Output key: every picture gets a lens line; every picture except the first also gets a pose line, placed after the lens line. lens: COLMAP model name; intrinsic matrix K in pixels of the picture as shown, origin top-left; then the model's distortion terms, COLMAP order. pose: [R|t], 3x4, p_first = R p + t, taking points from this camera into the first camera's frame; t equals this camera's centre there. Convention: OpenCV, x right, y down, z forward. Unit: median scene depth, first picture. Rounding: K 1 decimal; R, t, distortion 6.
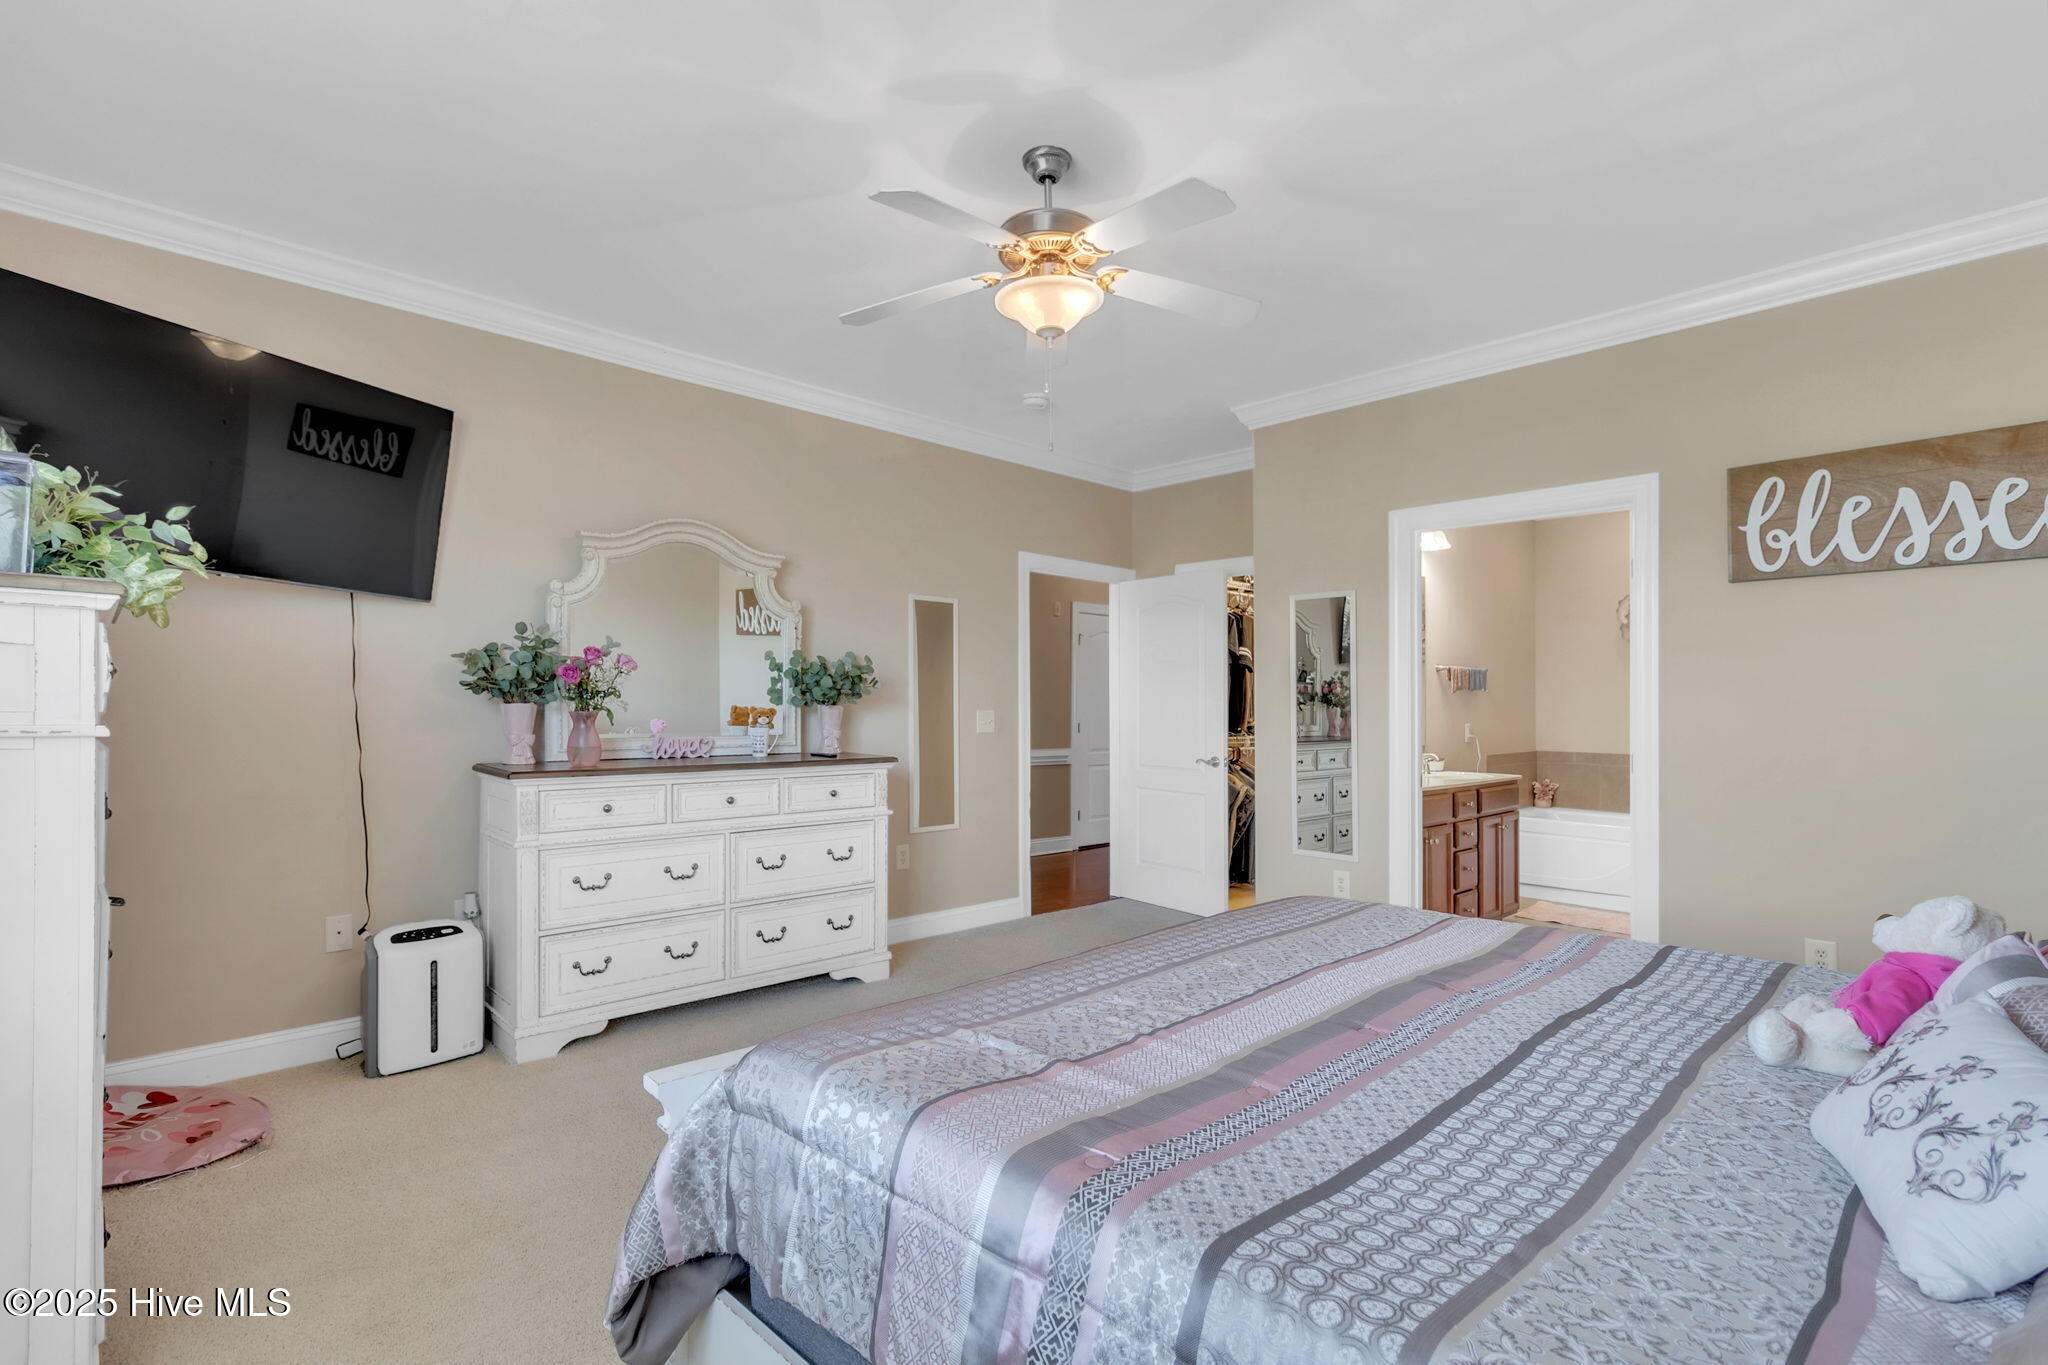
lens RADIAL K [[949.5, 0, 1032.9], [0, 949.5, 699.7], [0, 0, 1]] dist [0.000262, 0.000426]
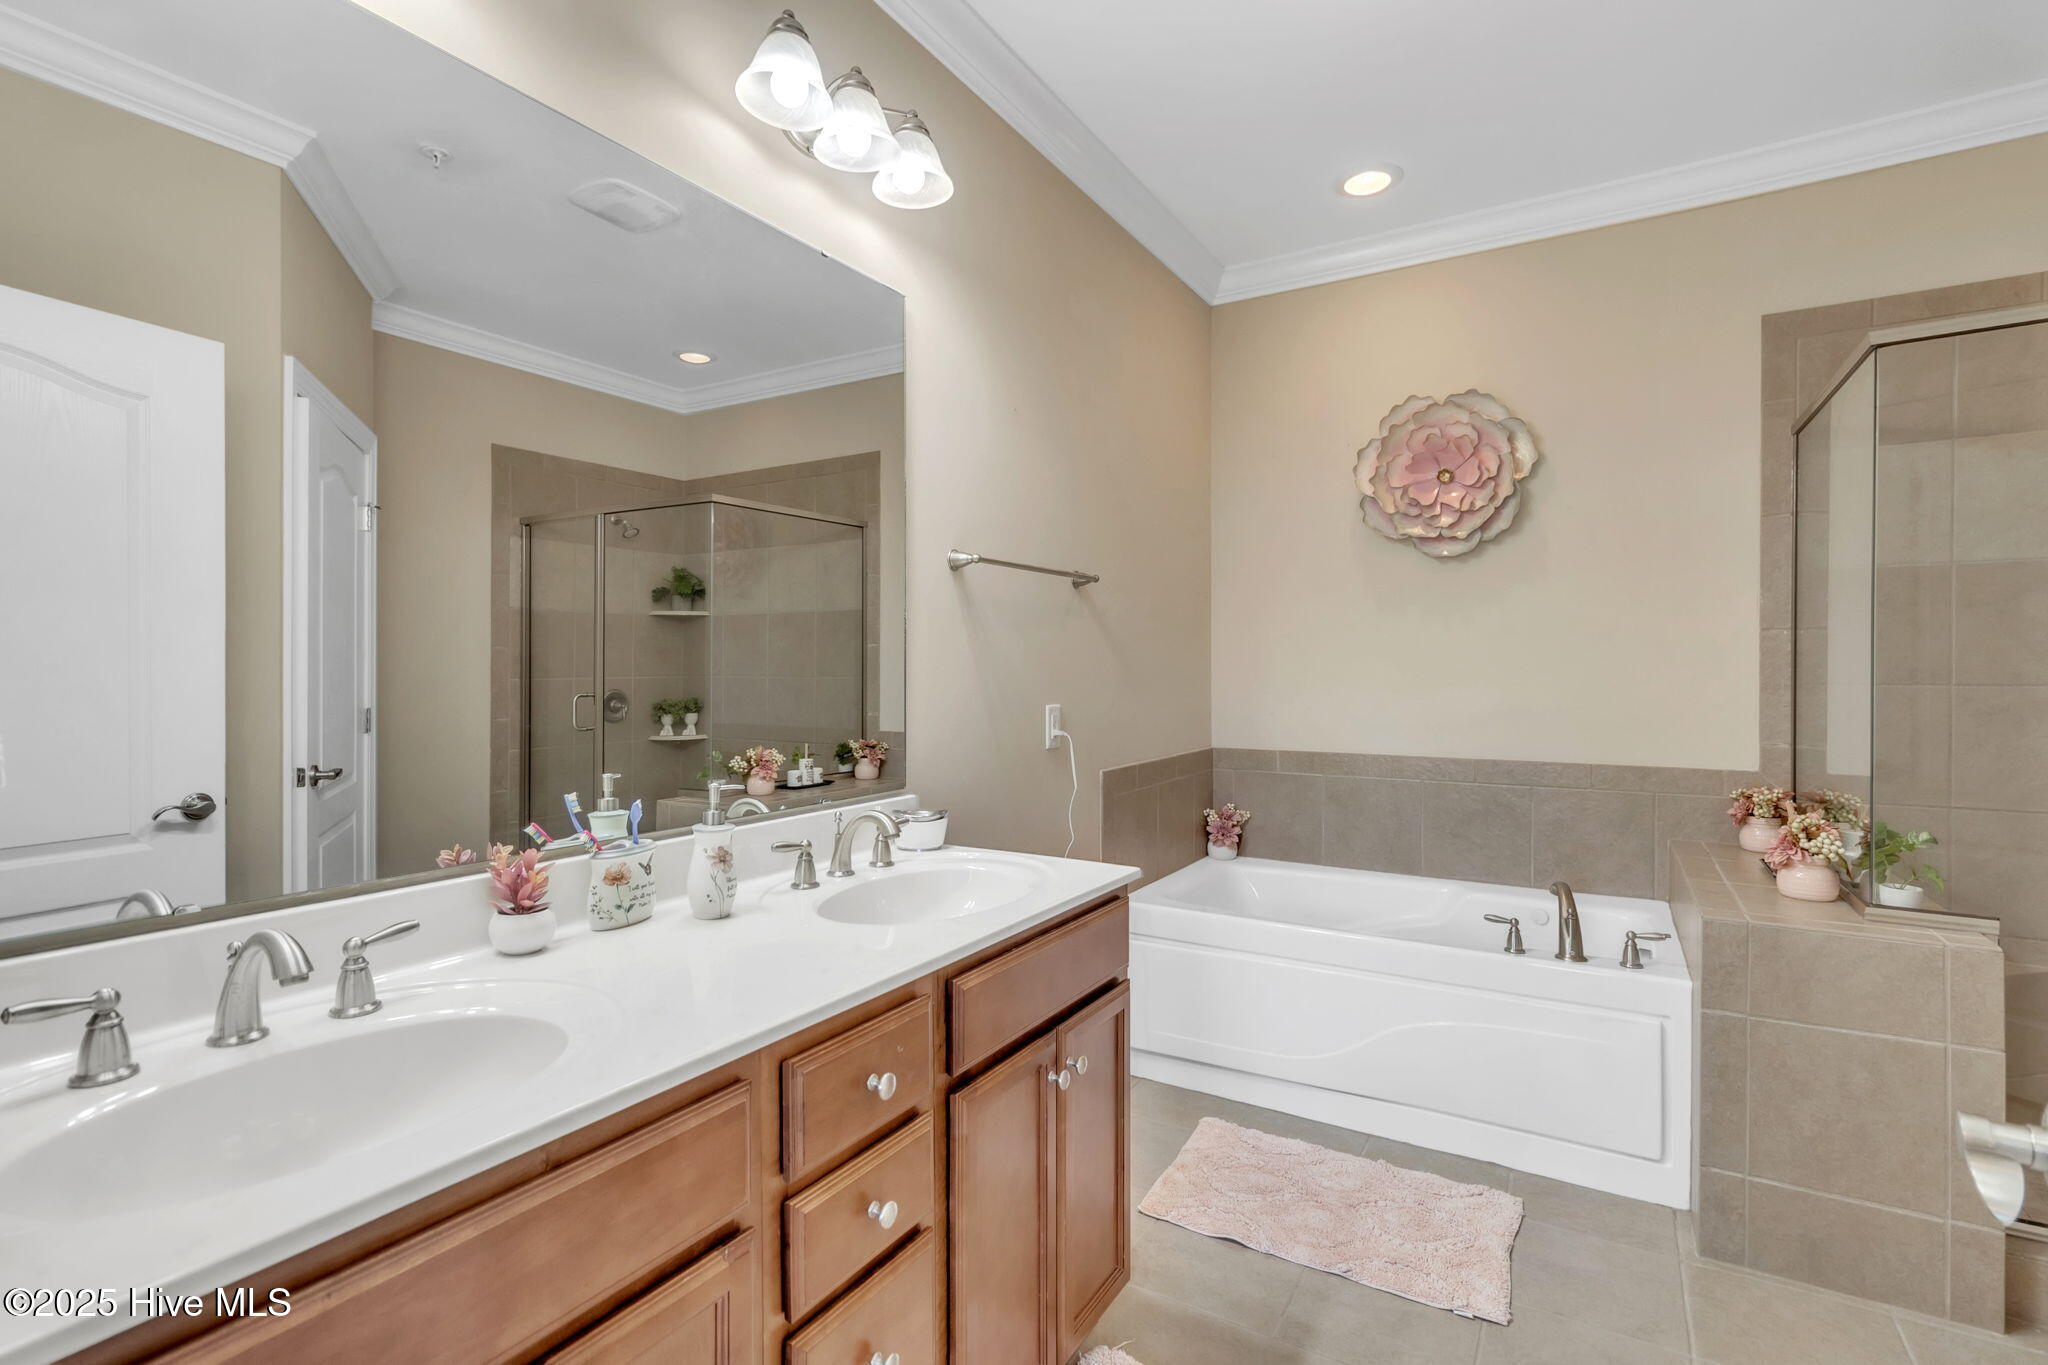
lens RADIAL K [[949.5, 0, 1018.5], [0, 949.5, 670.1], [0, 0, 1]] dist [0.000262, 0.000426]
pose [[0.967537, -0.004353, 0.252692, 0.302726], [0.000171, 0.999863, 0.016569, 0.003135], [-0.252729, -0.015988, 0.967405, 0.535338]]
